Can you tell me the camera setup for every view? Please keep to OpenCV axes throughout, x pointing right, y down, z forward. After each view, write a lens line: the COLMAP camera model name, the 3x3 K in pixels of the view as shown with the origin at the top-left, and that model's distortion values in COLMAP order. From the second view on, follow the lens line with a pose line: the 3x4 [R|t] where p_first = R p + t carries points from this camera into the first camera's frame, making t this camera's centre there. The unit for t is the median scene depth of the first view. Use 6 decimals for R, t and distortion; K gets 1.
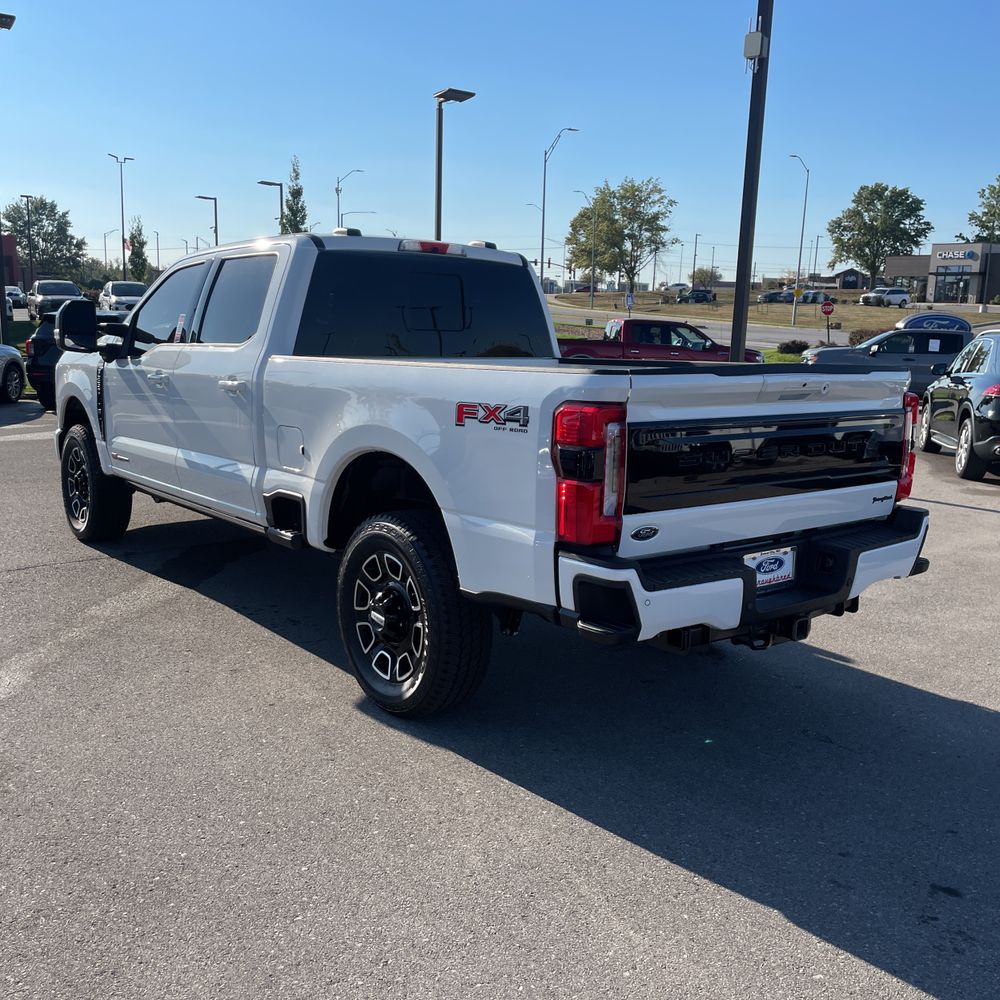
lens RADIAL K [[990.2, 0, 500.9], [0, 990.2, 486.1], [0, 0, 1]] dist [0.093755, -0.133123]
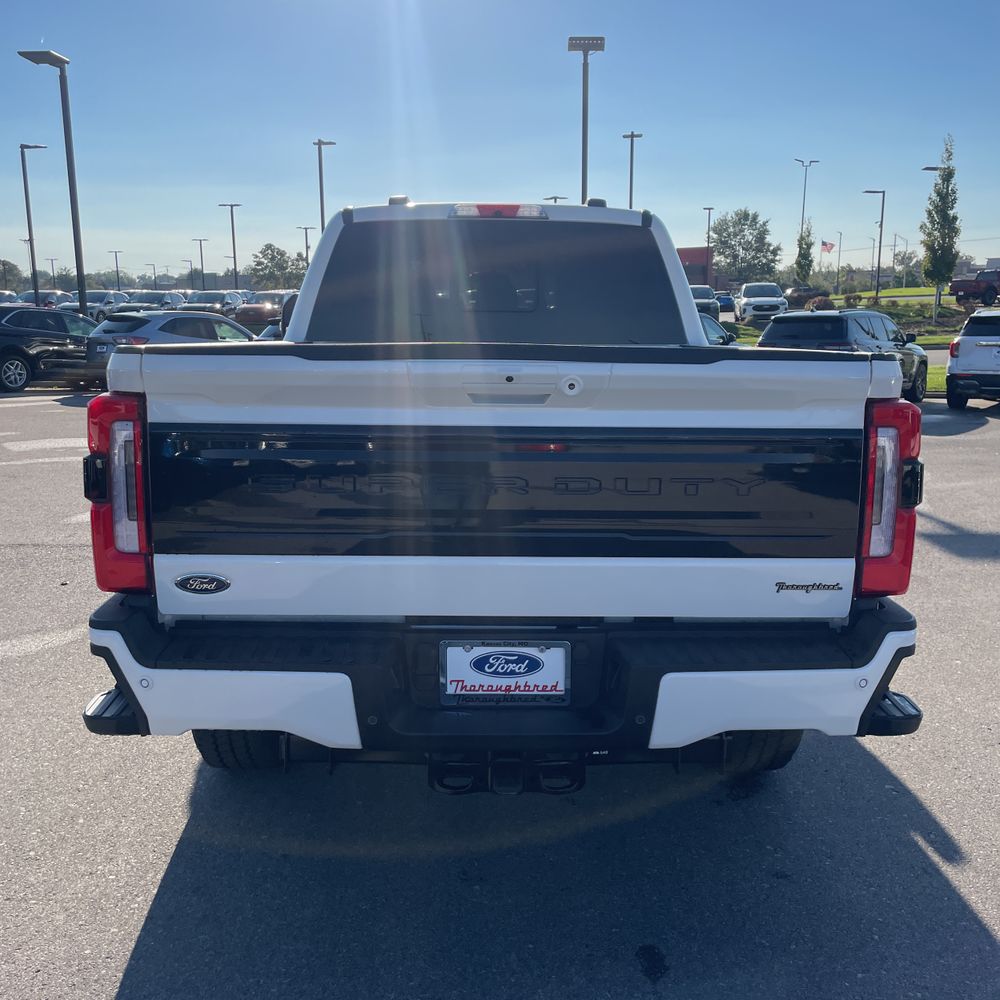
lens RADIAL K [[990.2, 0, 500.9], [0, 990.2, 486.1], [0, 0, 1]] dist [0.093755, -0.133123]
pose [[0.795482, 0.080939, -0.600547, 0.455229], [-0.081211, 0.996339, 0.026711, -0.035298], [0.600510, 0.027523, 0.799143, 0.353860]]
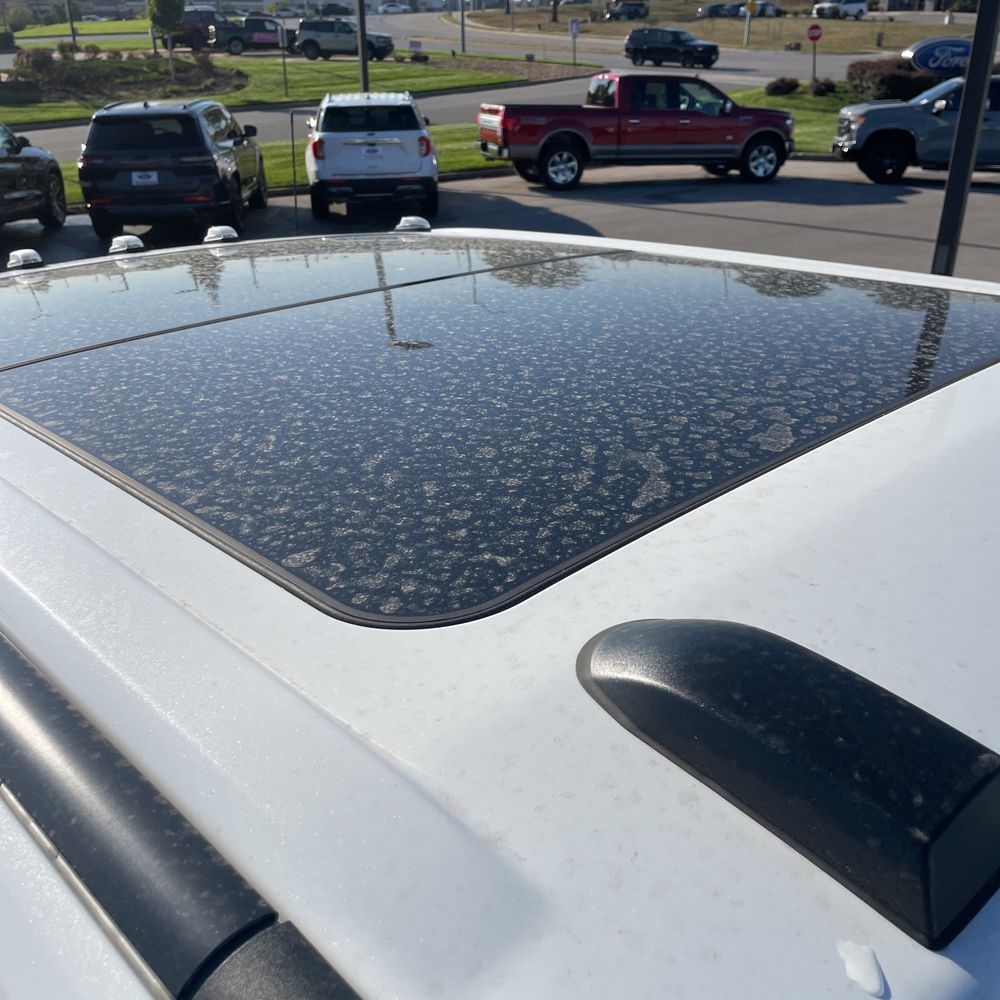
lens RADIAL K [[1023.6, 0, 500.0], [0, 1023.6, 500.0], [0, 0, 1]] dist [0.098108, -0.133204]
pose [[0.996212, -0.061793, 0.061186, -0.169274], [0.044924, 0.968148, 0.246314, -0.277766], [-0.074457, -0.242633, 0.967257, 0.866507]]
